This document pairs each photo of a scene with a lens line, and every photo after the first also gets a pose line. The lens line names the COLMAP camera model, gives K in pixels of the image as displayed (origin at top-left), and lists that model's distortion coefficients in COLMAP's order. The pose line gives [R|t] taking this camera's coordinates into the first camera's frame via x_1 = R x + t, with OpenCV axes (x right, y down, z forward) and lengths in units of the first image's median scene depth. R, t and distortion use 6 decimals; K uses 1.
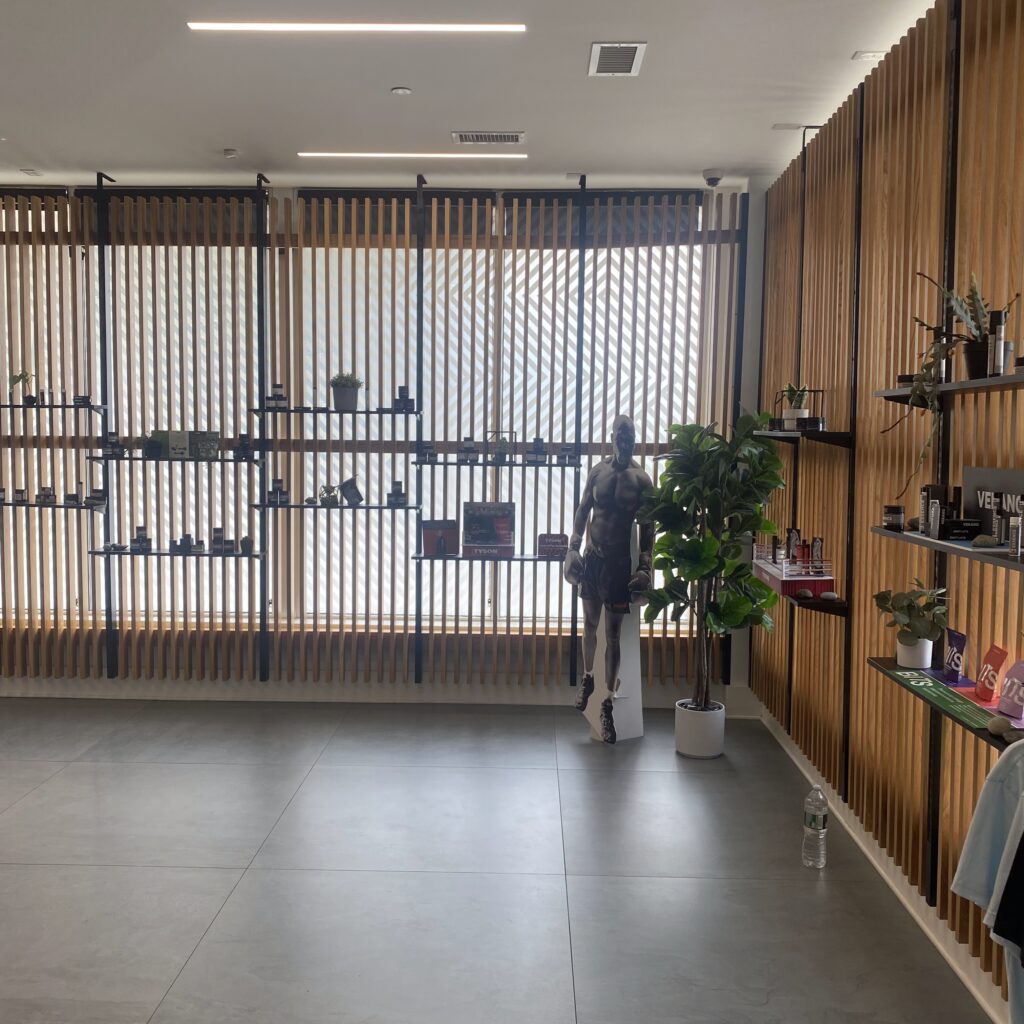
lens RADIAL K [[1016.4, 0, 512.0], [0, 1016.4, 512.0], [0, 0, 1]] dist [0.503211, -0.240189]
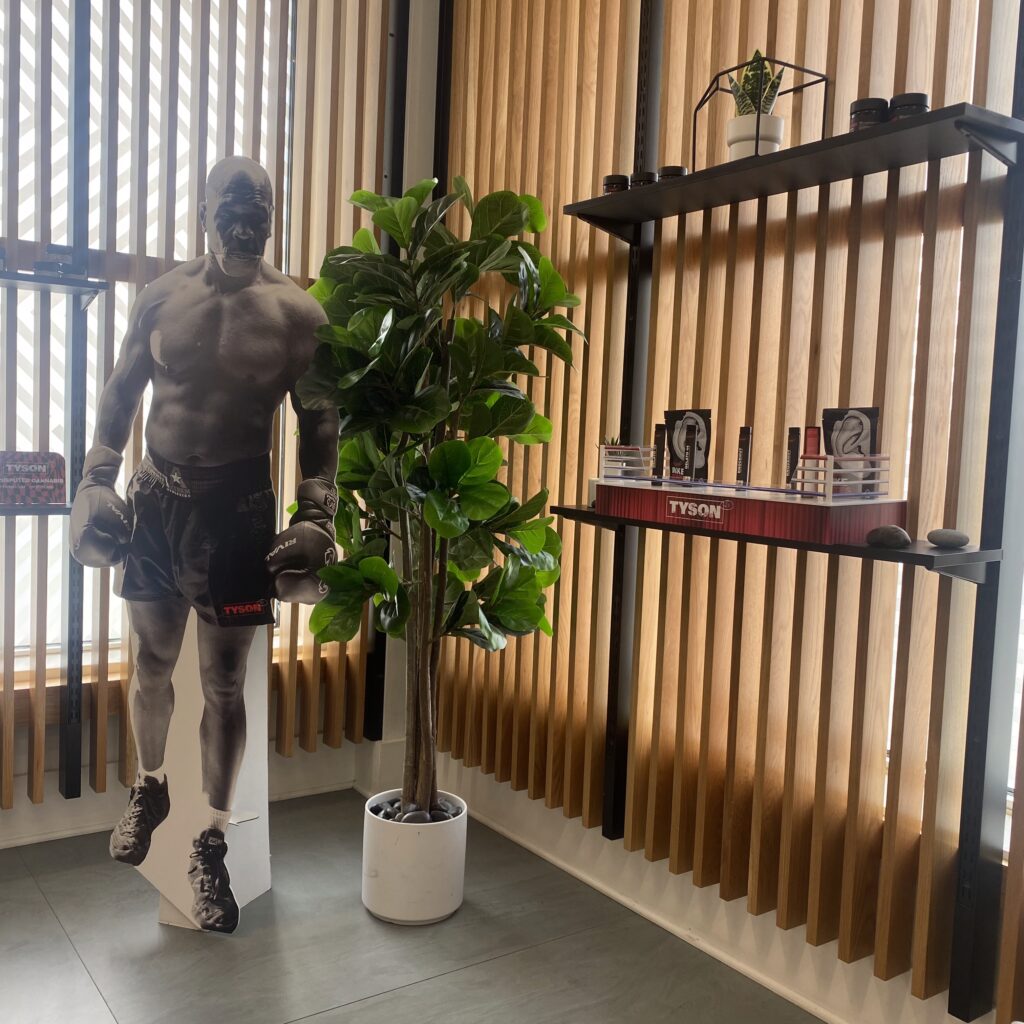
lens RADIAL K [[1092.4, 0, 512.0], [0, 1092.4, 512.0], [0, 0, 1]] dist [0.117412, -0.225633]
pose [[0.818366, -0.017683, 0.574425, -0.062453], [0.008823, 0.999795, 0.018209, 0.043494], [-0.574629, -0.009834, 0.818355, 0.553428]]
